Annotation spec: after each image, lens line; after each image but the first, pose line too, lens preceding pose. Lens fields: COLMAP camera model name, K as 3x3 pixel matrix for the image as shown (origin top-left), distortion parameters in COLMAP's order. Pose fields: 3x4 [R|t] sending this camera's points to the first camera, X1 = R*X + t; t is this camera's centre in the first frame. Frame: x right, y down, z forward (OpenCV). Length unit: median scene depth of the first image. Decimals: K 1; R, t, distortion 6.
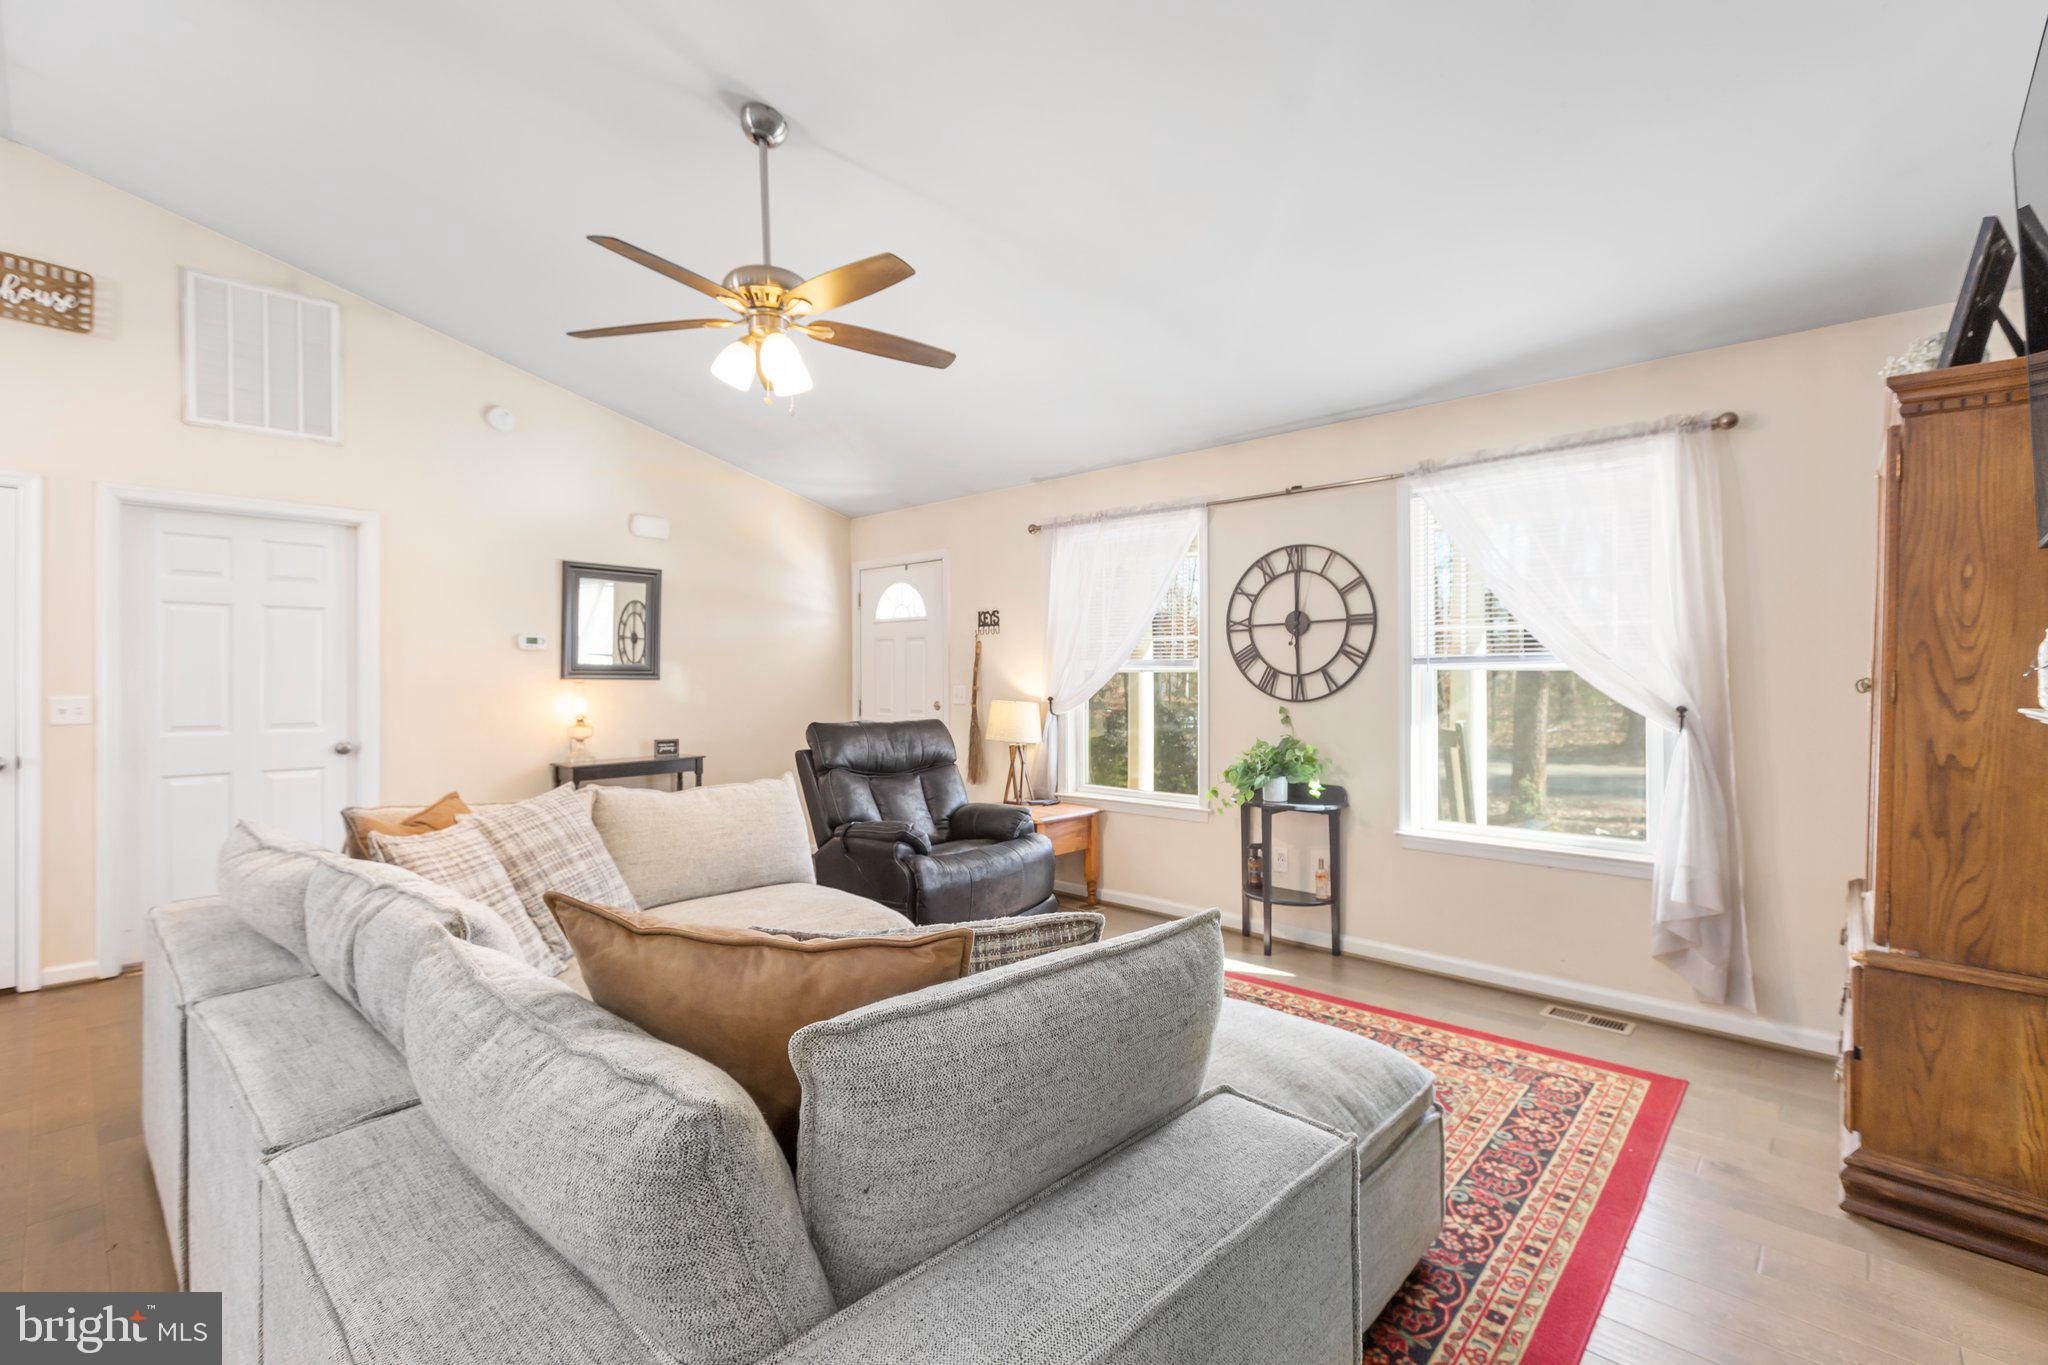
lens RADIAL K [[900.9, 0, 987.5], [0, 900.9, 671.6], [0, 0, 1]] dist [-0.001109, -0.000092]
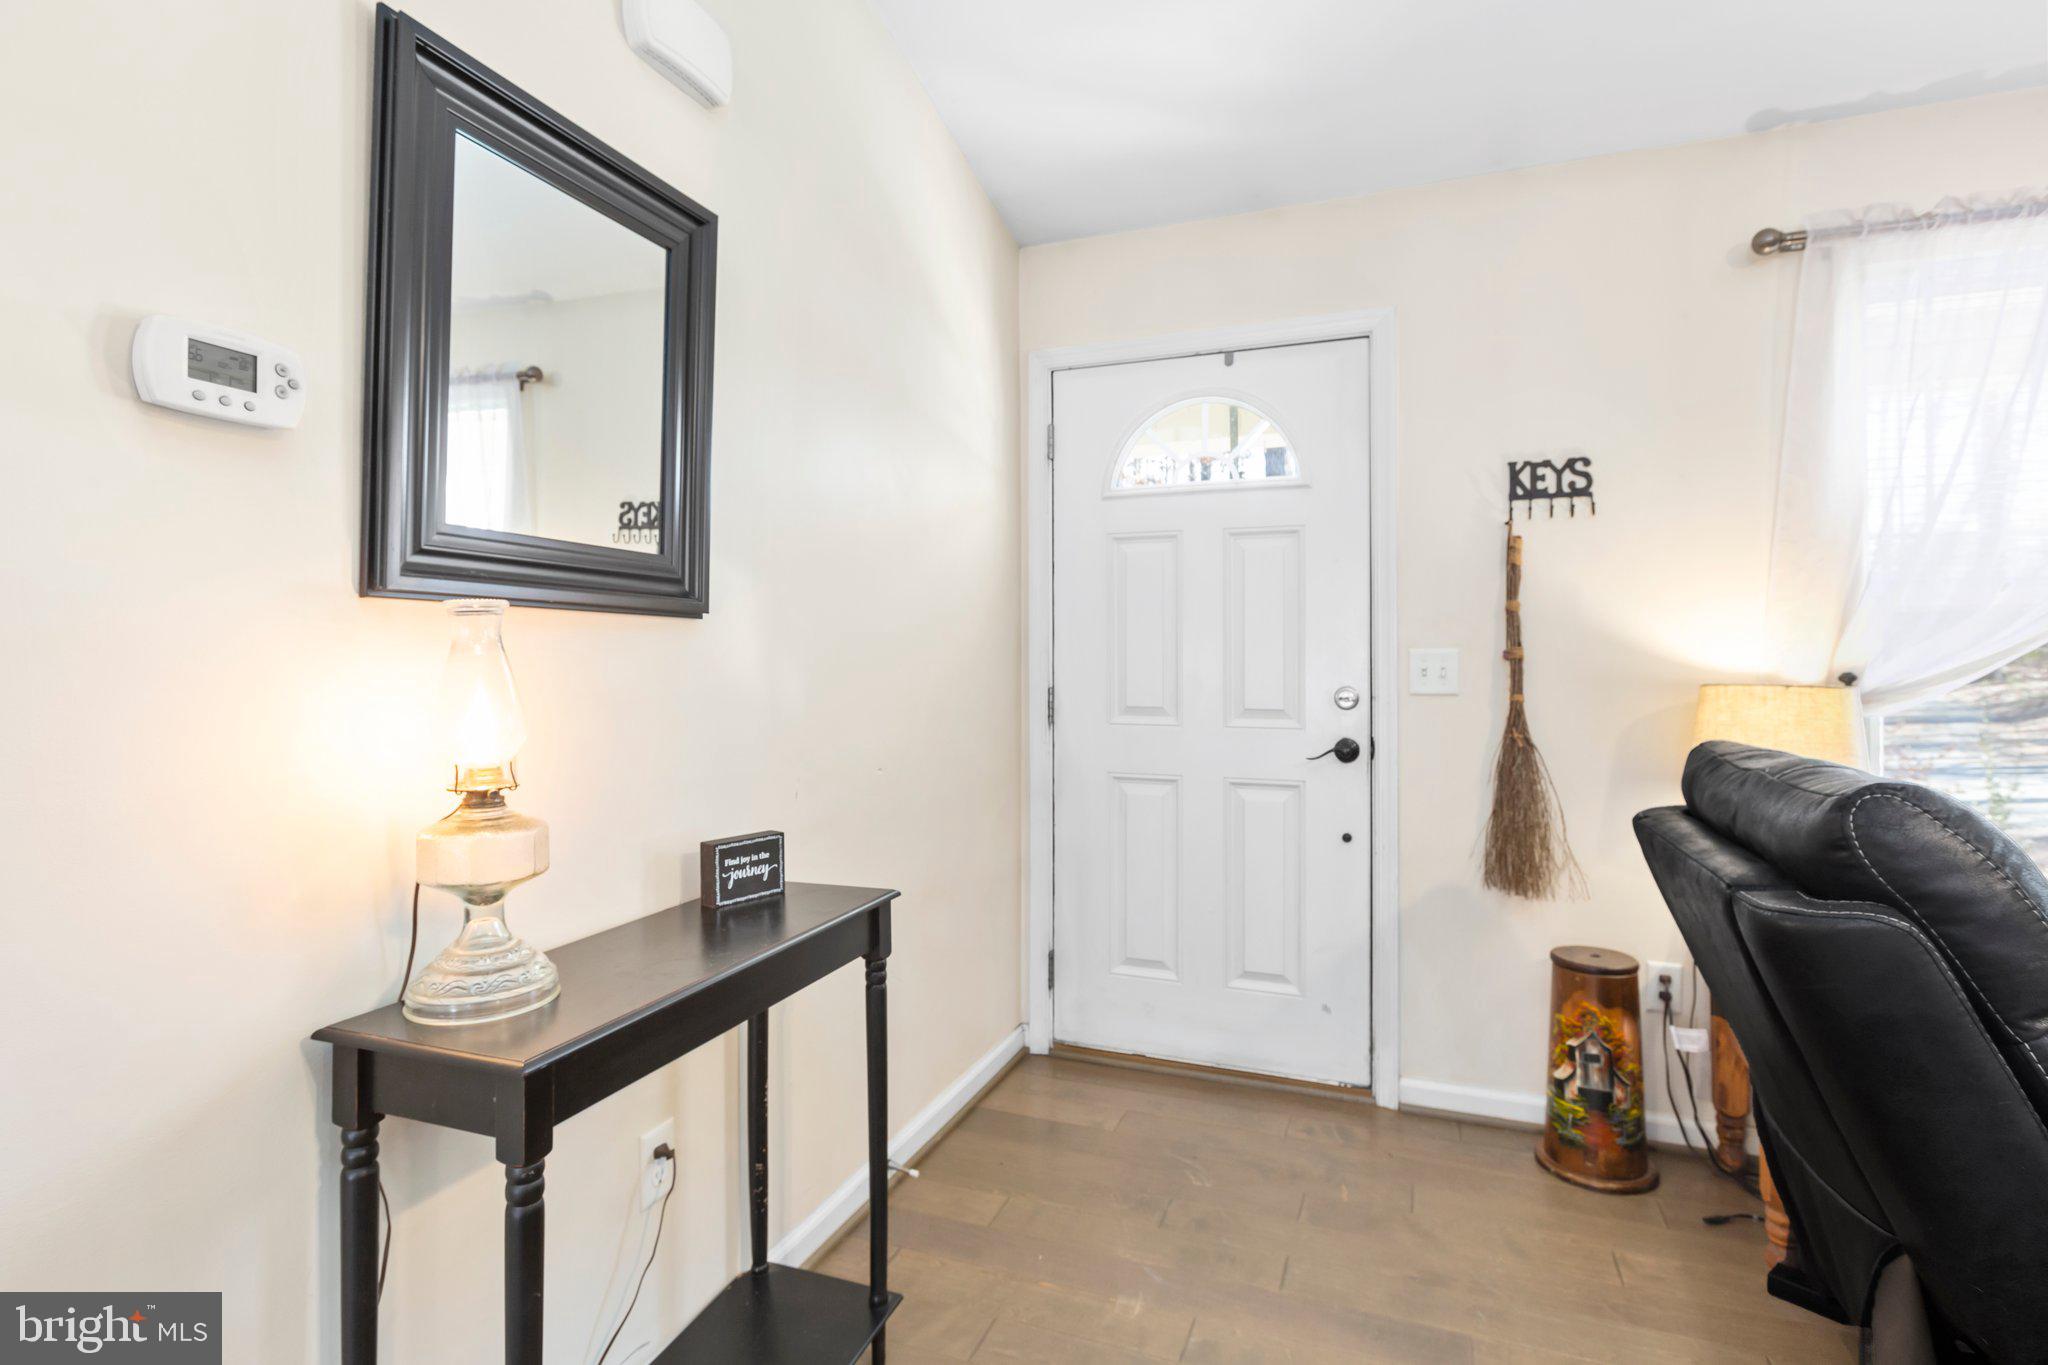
lens RADIAL K [[1012.5, 0, 1019.3], [0, 1012.5, 630.3], [0, 0, 1]] dist [0.000739, 0.000116]
pose [[0.920408, 0.011864, 0.390780, -0.399999], [-0.004881, 0.999810, -0.018860, 0.018702], [-0.390929, 0.015451, 0.920291, 0.689851]]
